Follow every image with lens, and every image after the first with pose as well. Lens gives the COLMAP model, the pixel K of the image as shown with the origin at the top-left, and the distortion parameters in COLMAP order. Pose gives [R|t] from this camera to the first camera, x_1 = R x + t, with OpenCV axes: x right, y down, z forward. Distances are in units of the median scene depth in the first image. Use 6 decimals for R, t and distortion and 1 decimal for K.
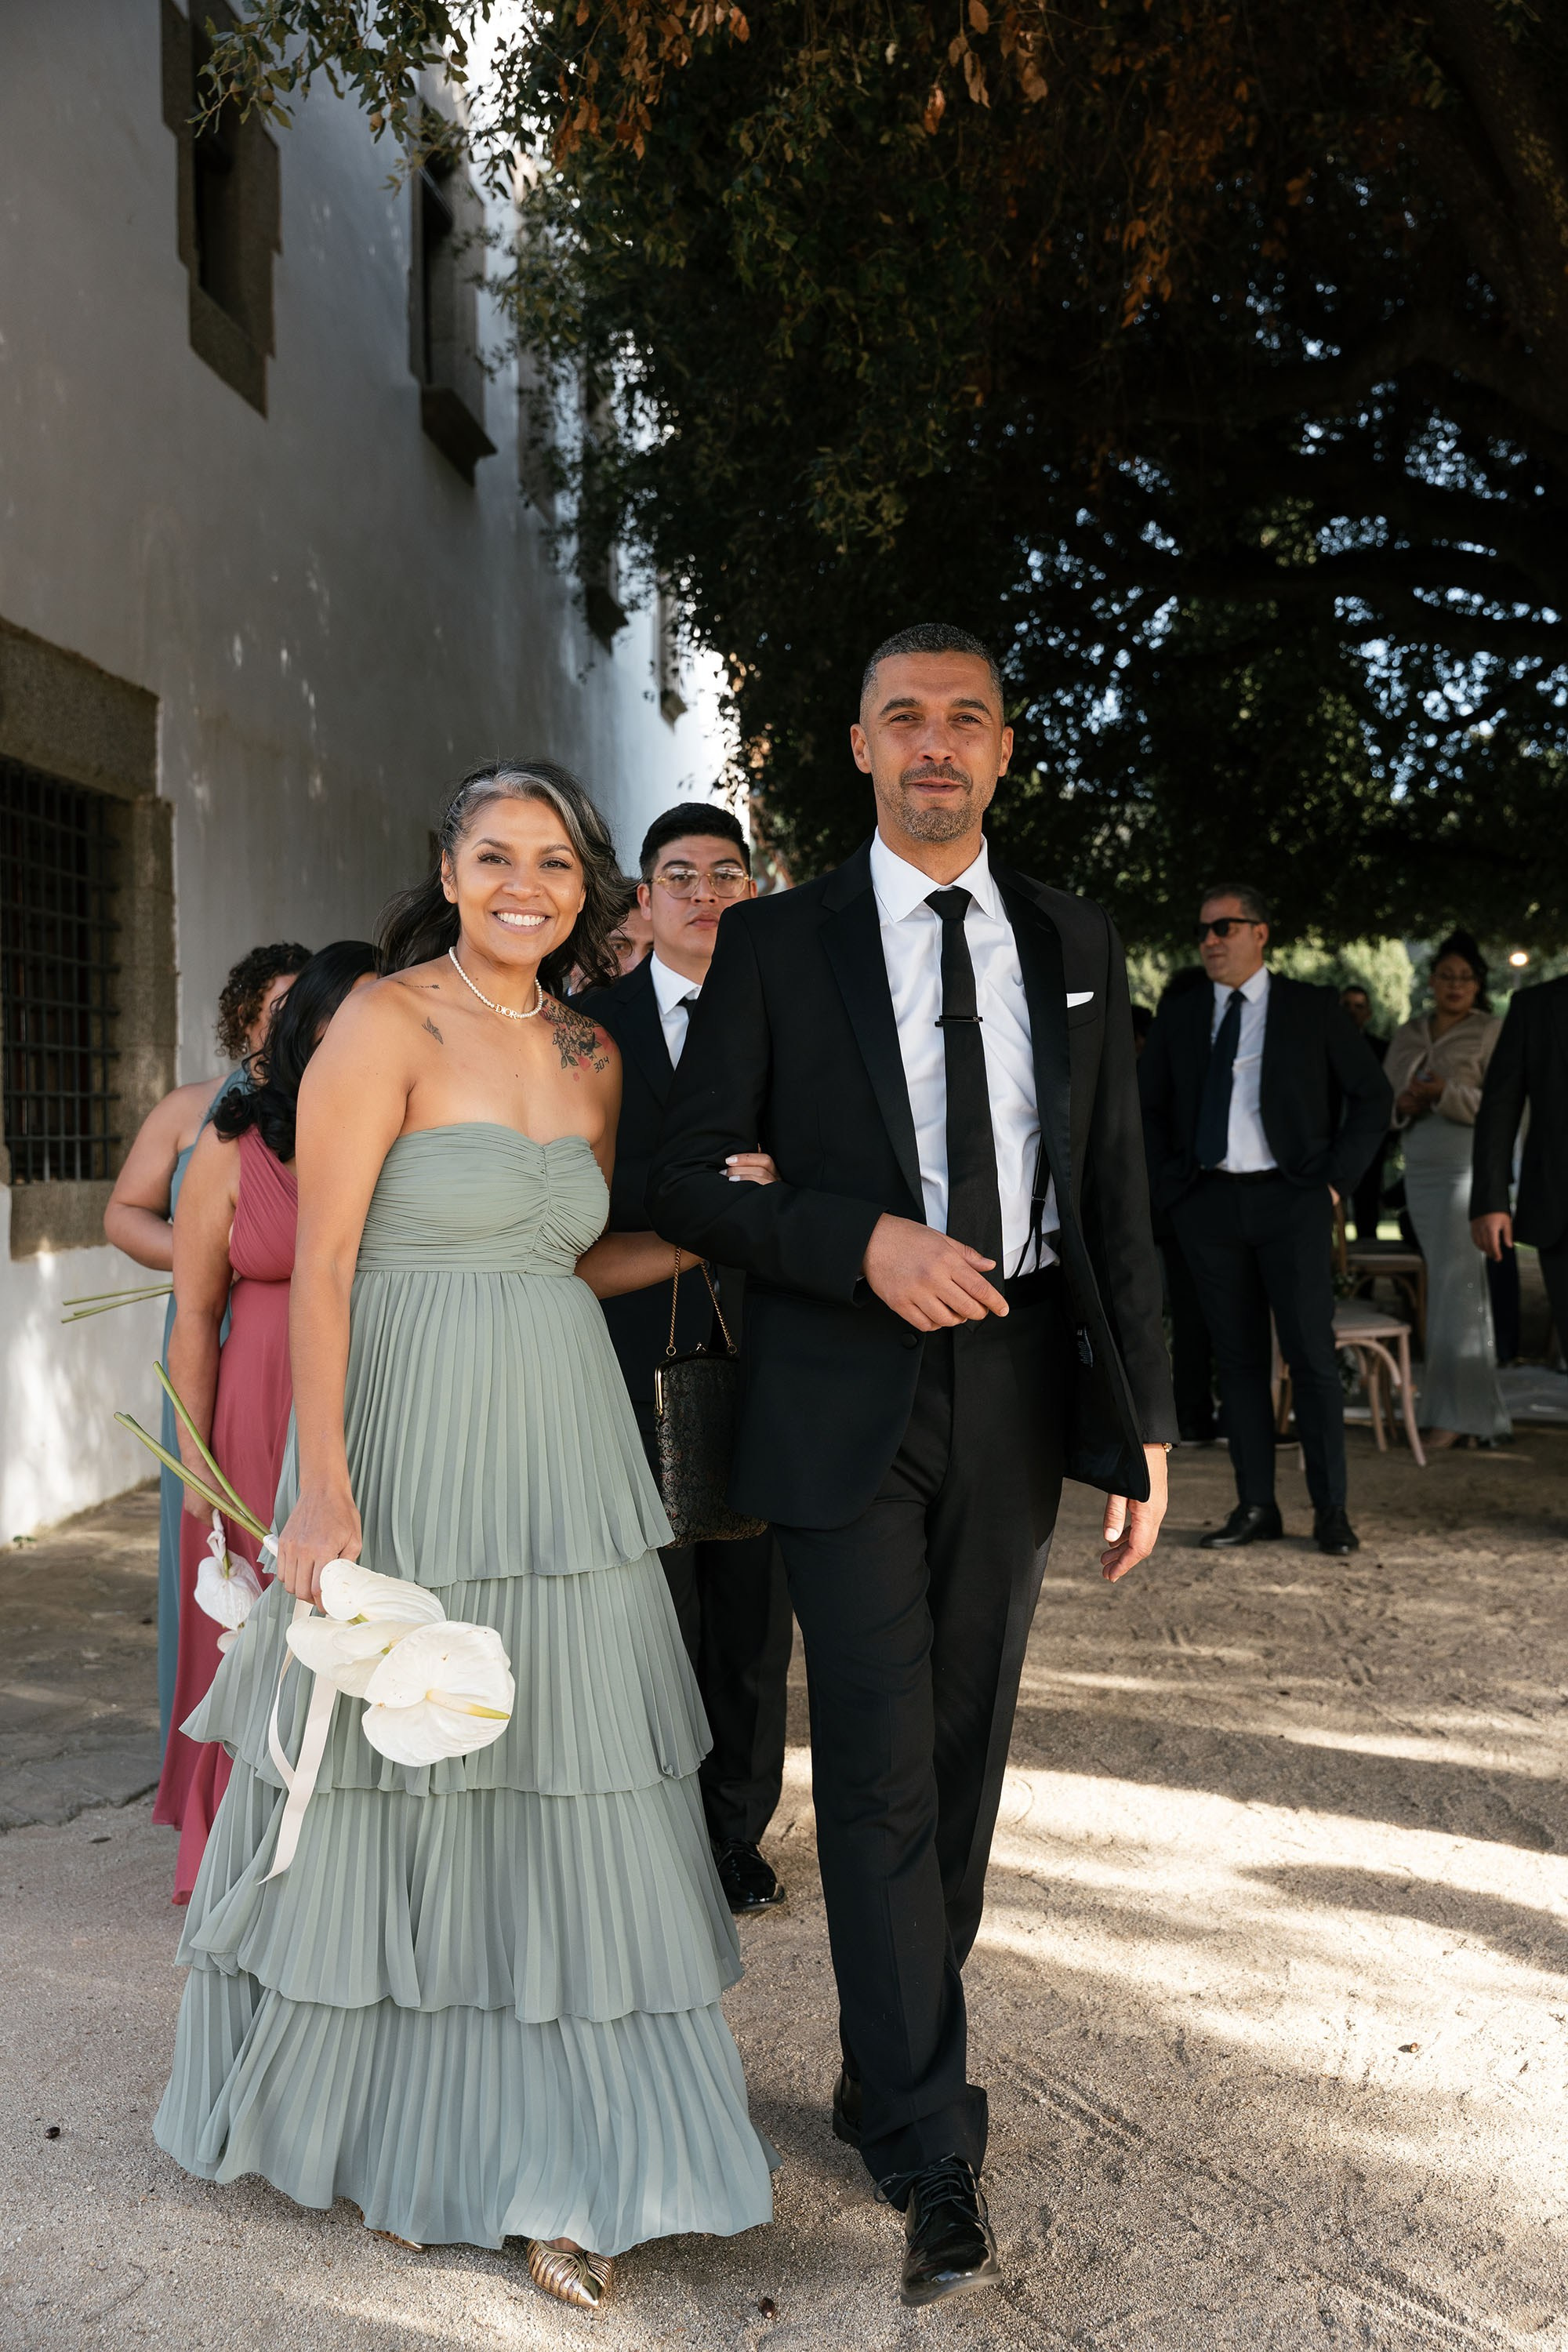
lens RADIAL K [[2532.3, 0, 782.1], [0, 2532.3, 1125.5], [0, 0, 1]] dist [0.010176, -0.001993]
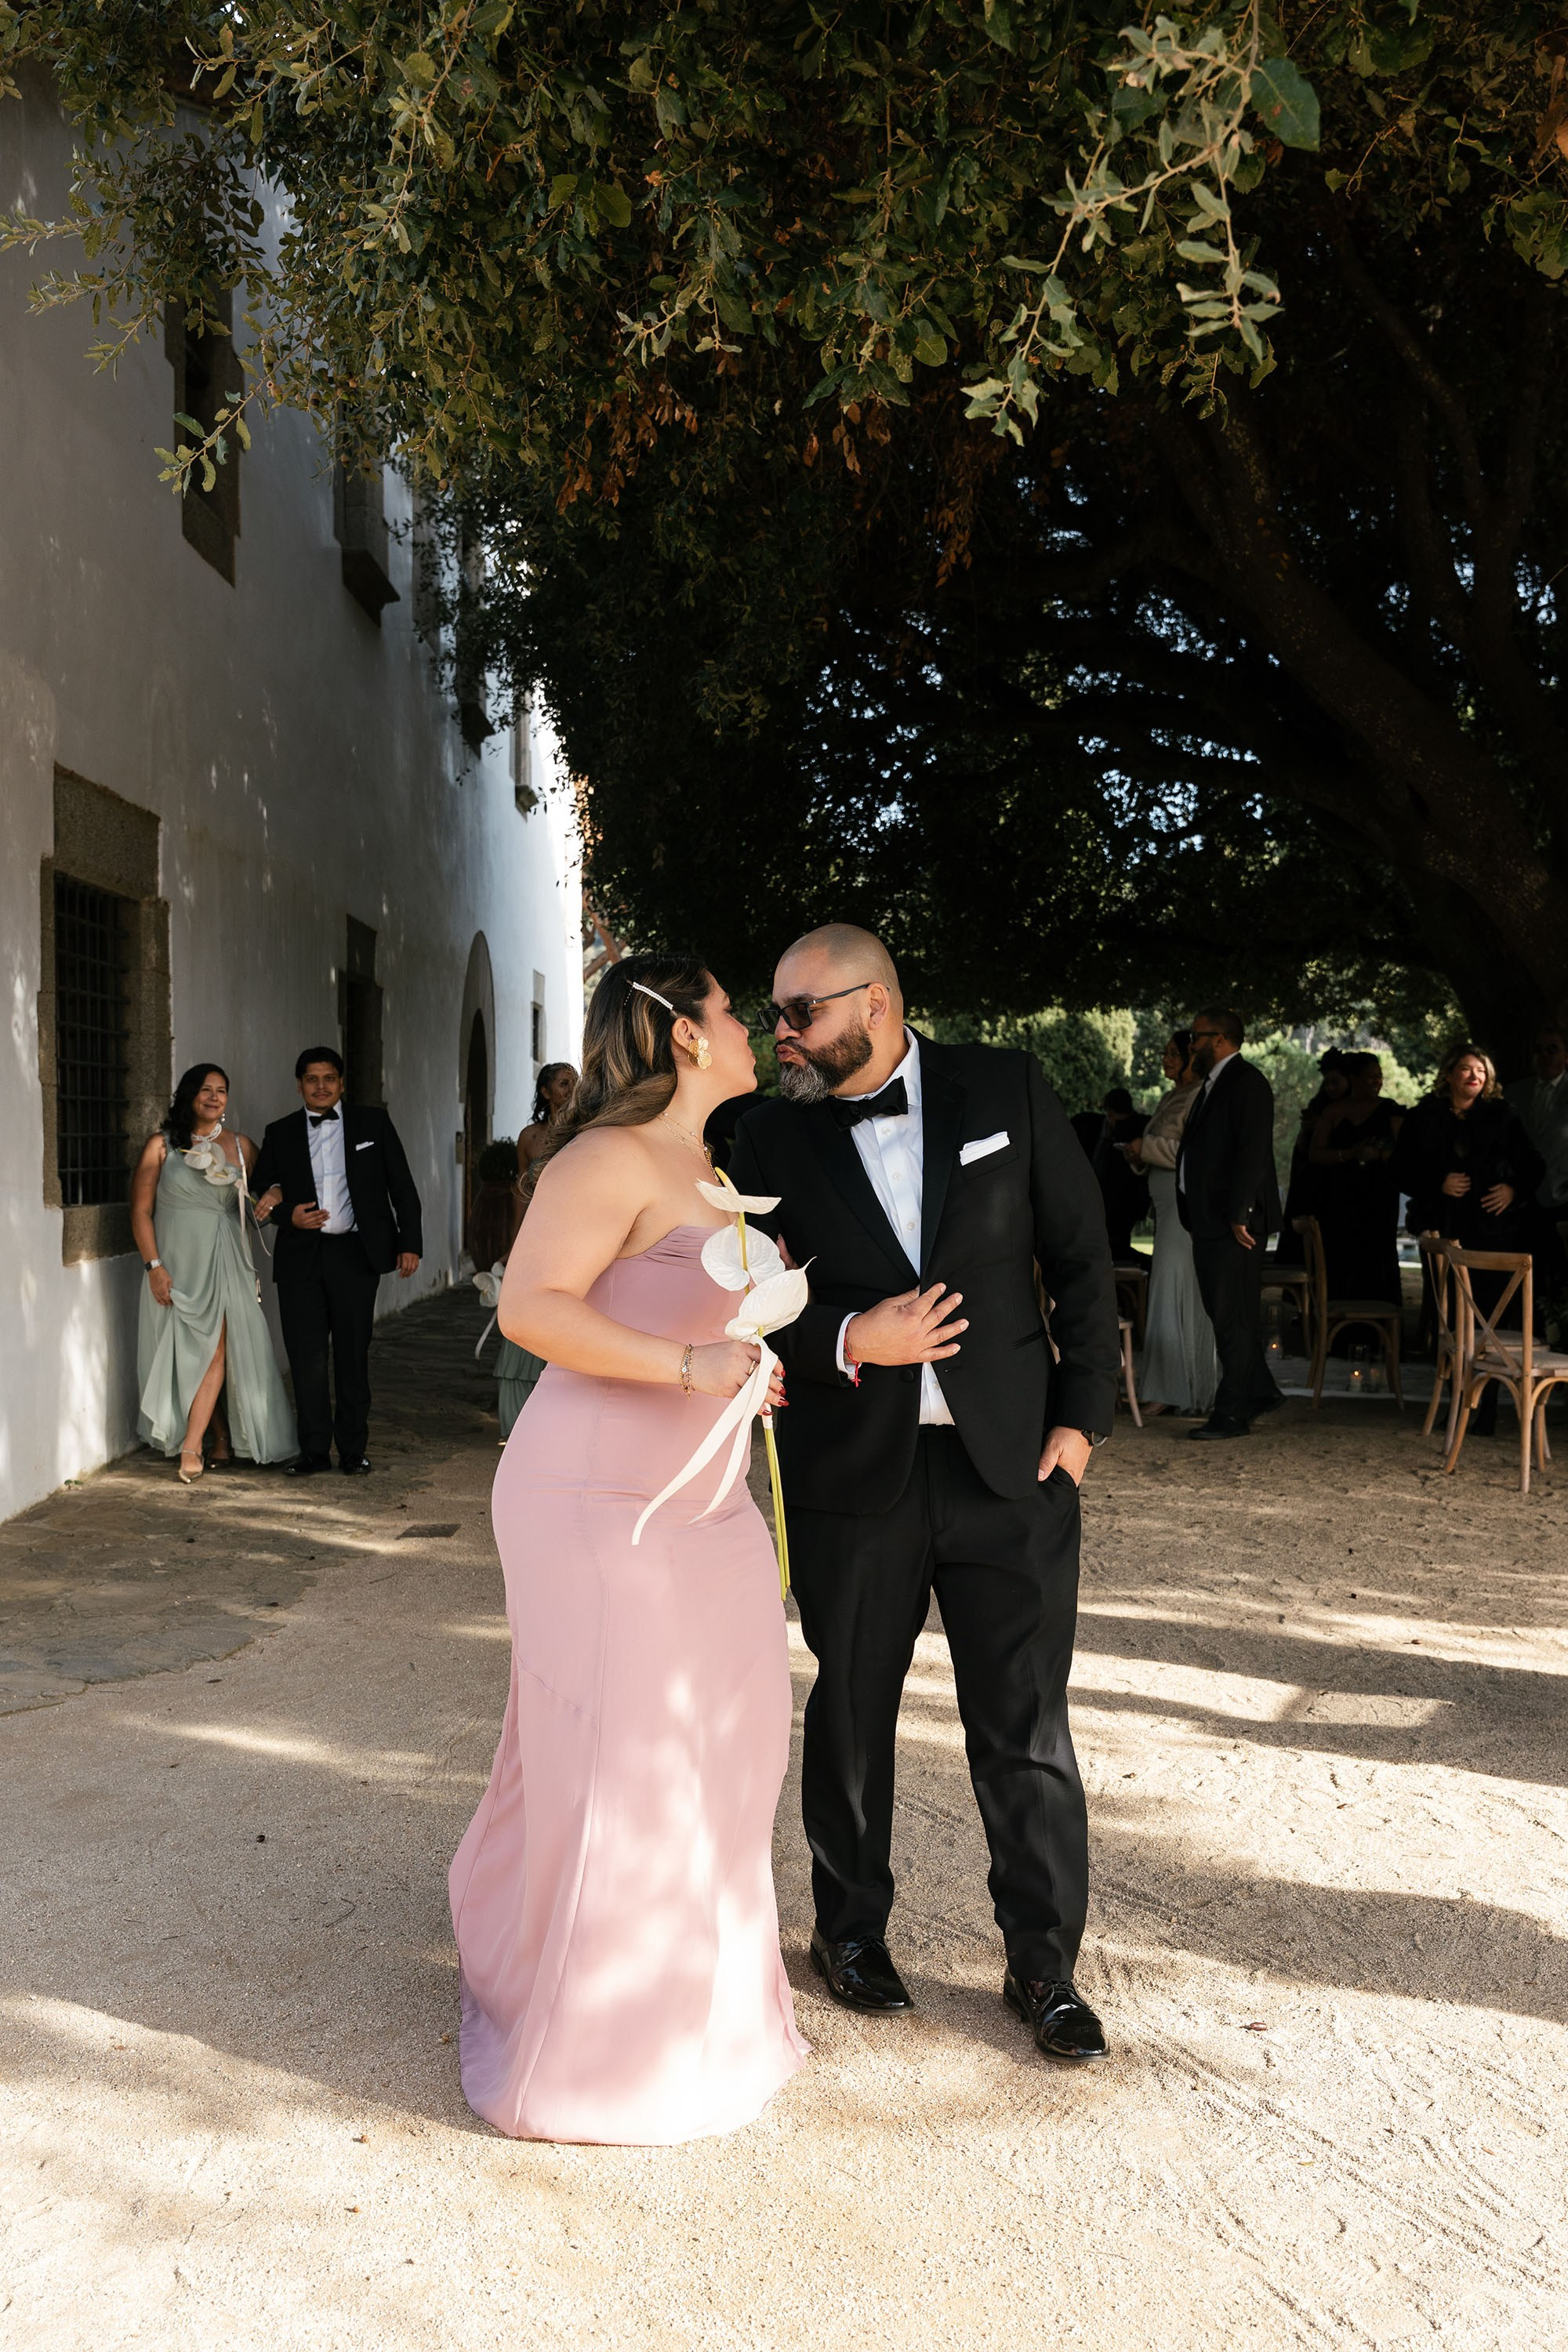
lens RADIAL K [[2178.2, 0, 784.0], [0, 2178.2, 1176.0], [0, 0, 1]] dist [0.007223, 0.000927]
pose [[0.996382, 0.009906, 0.084413, -0.027254], [-0.010895, 0.999877, 0.011263, -0.007121], [-0.084291, -0.012142, 0.996367, -0.105588]]
